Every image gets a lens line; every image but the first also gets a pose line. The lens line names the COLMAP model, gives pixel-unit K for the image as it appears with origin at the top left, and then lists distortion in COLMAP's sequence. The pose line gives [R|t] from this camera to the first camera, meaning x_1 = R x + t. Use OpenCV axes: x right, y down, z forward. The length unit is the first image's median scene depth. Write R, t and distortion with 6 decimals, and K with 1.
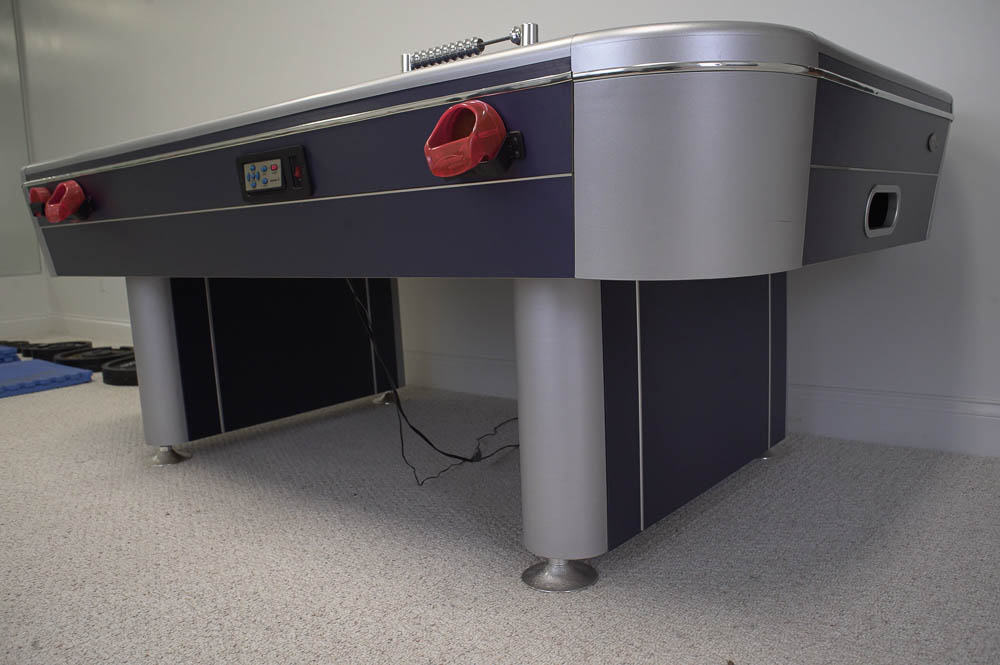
lens RADIAL K [[804.4, 0, 485.9], [0, 804.4, 333.9], [0, 0, 1]] dist [-0.073630, 0.006019]
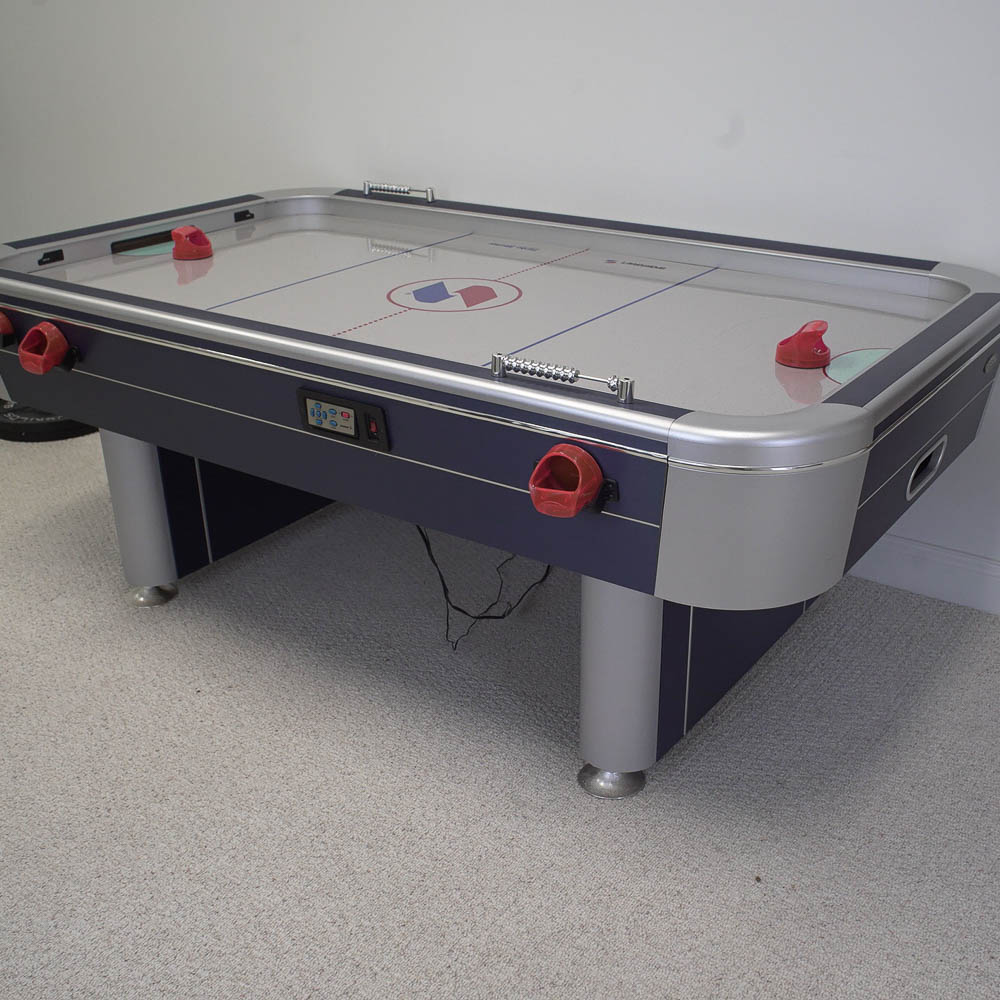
lens RADIAL K [[1189.3, 0, 525.0], [0, 1189.3, 501.1], [0, 0, 1]] dist [-0.013046, -0.340780]
pose [[0.994317, -0.004228, 0.106377, -0.206696], [-0.024643, 0.962933, 0.268614, -0.523718], [-0.103570, -0.269709, 0.957356, -0.486944]]
